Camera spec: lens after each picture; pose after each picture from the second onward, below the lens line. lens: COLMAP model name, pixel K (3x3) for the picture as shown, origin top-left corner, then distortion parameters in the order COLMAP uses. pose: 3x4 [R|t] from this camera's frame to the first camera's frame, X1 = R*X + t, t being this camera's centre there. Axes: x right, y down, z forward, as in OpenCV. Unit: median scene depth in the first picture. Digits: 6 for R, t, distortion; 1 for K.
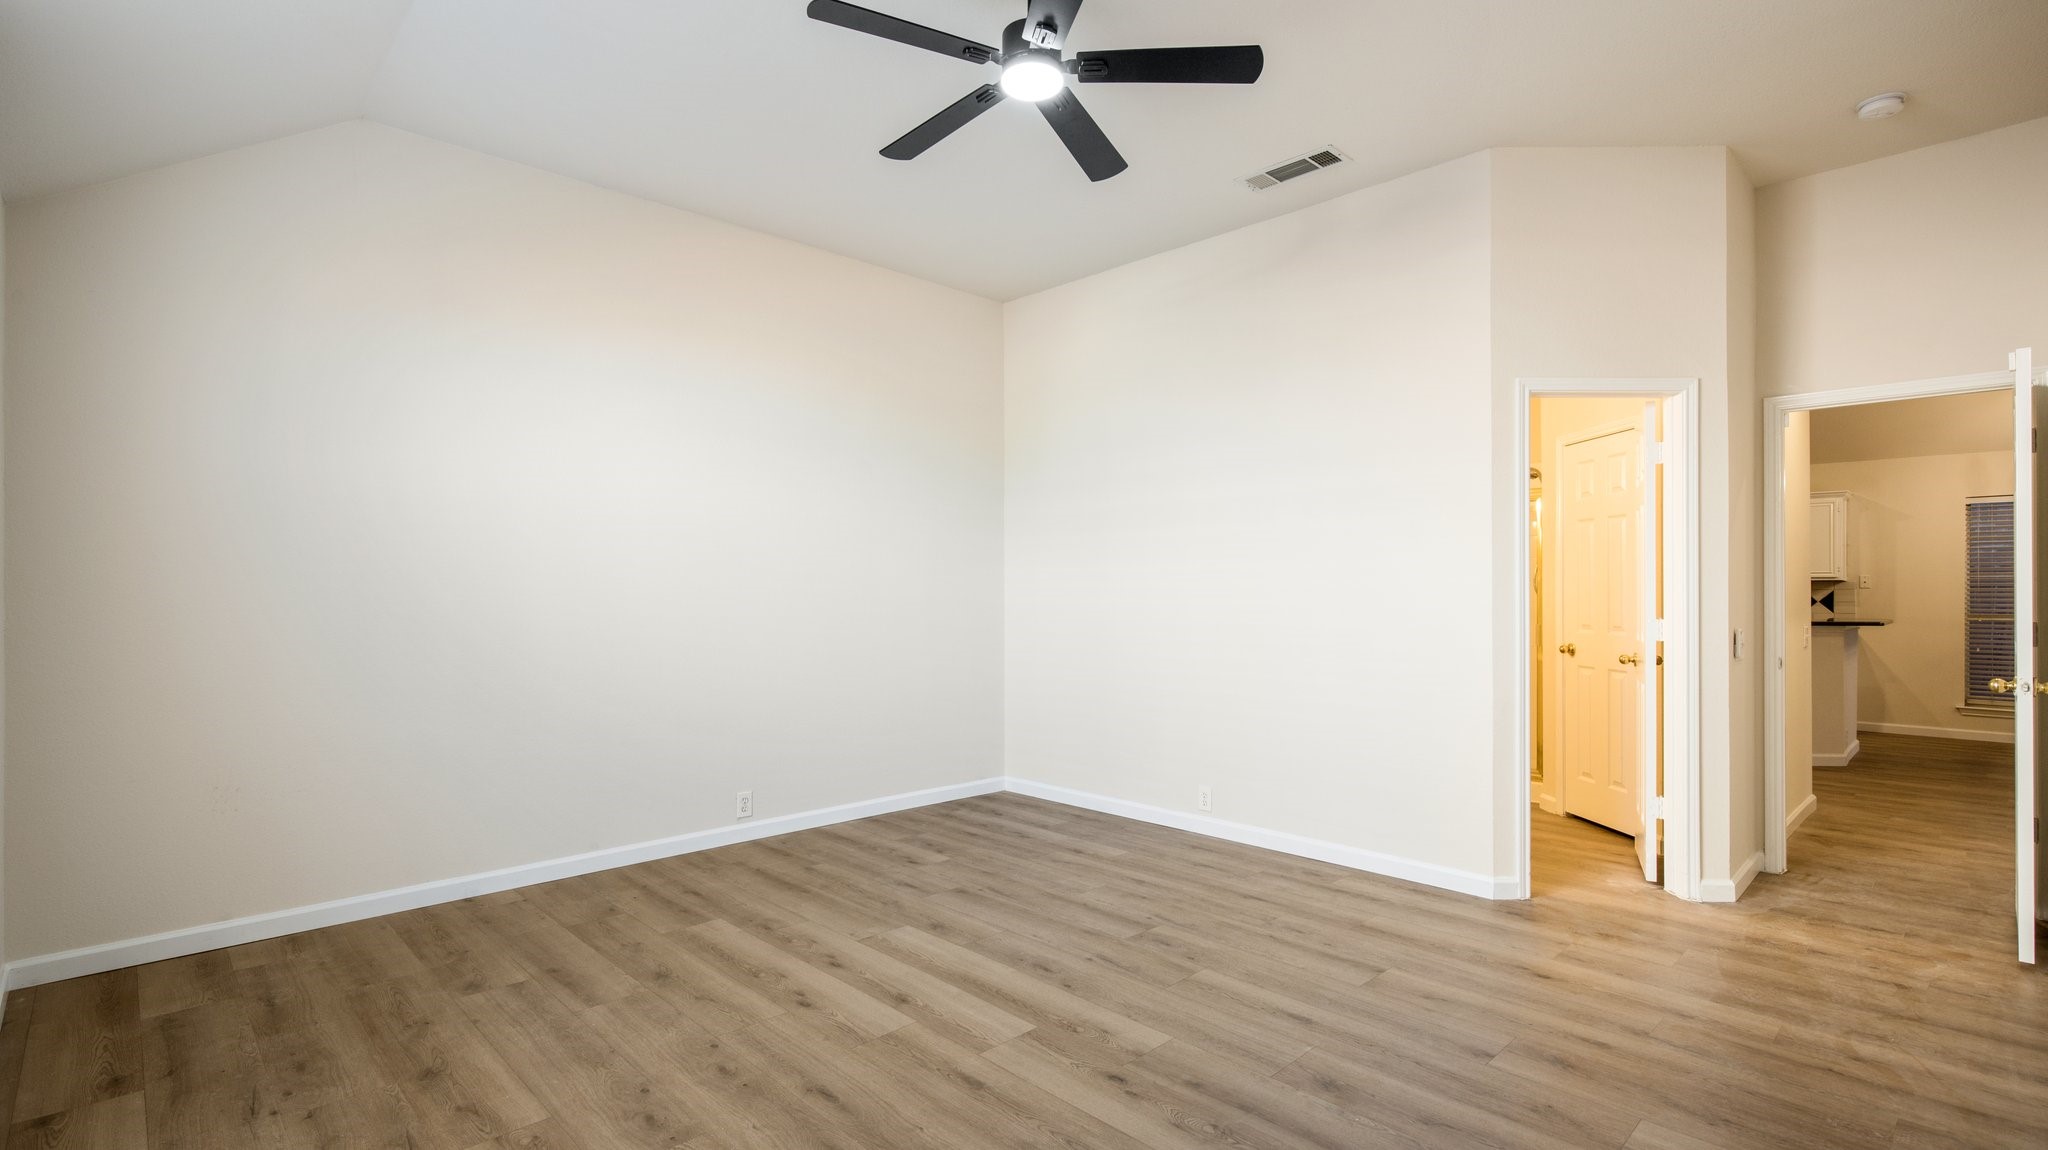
lens RADIAL K [[986.2, 0, 1028.2], [0, 986.2, 571.7], [0, 0, 1]] dist [0.000515, -0.000259]
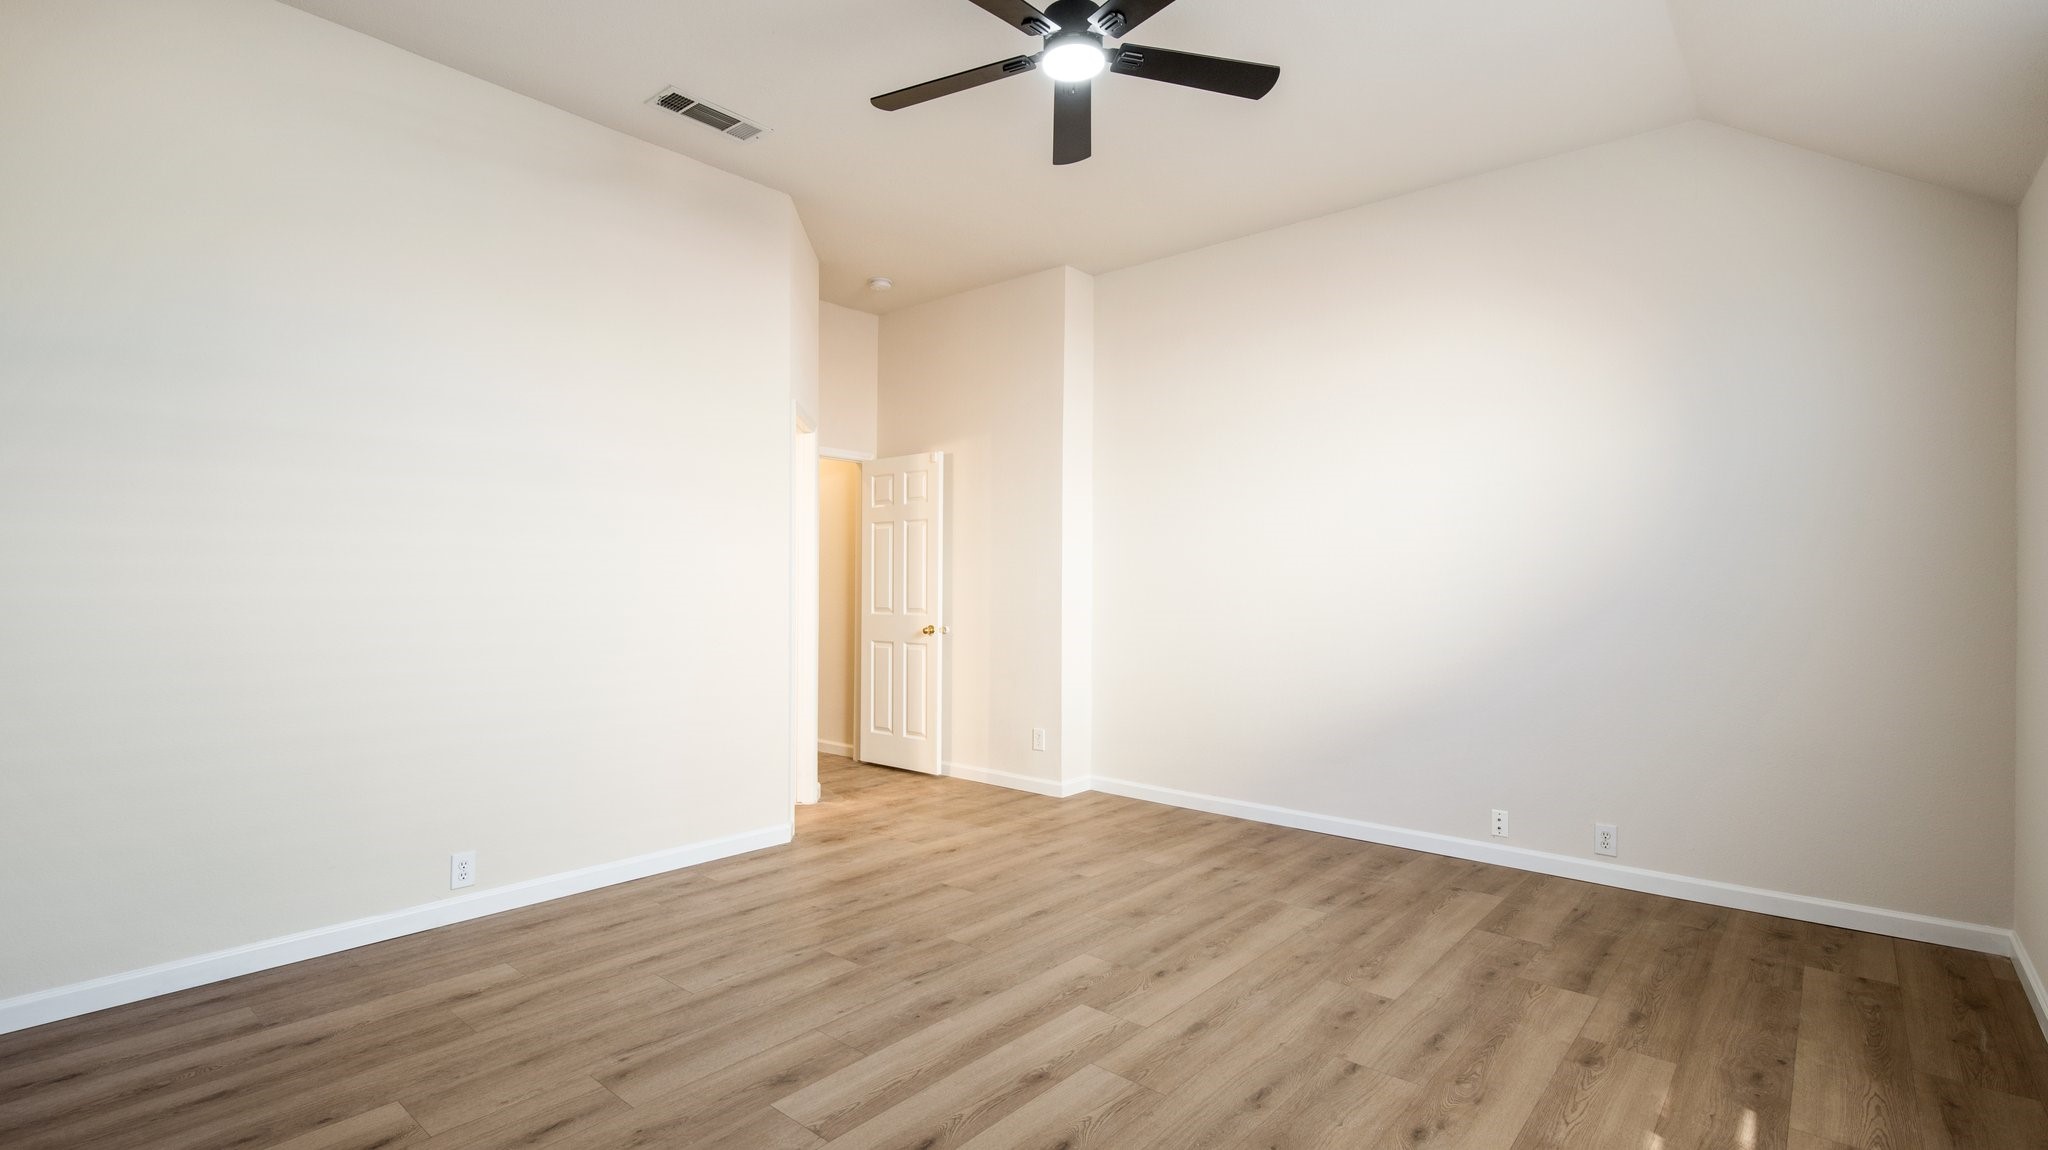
lens RADIAL K [[911.5, 0, 1034.9], [0, 911.5, 570.0], [0, 0, 1]] dist [0.000173, 0.000046]
pose [[-0.094666, 0.012390, 0.995432, -0.786590], [-0.023032, 0.999628, -0.014633, 0.006128], [-0.995243, -0.024312, -0.094346, 0.933266]]
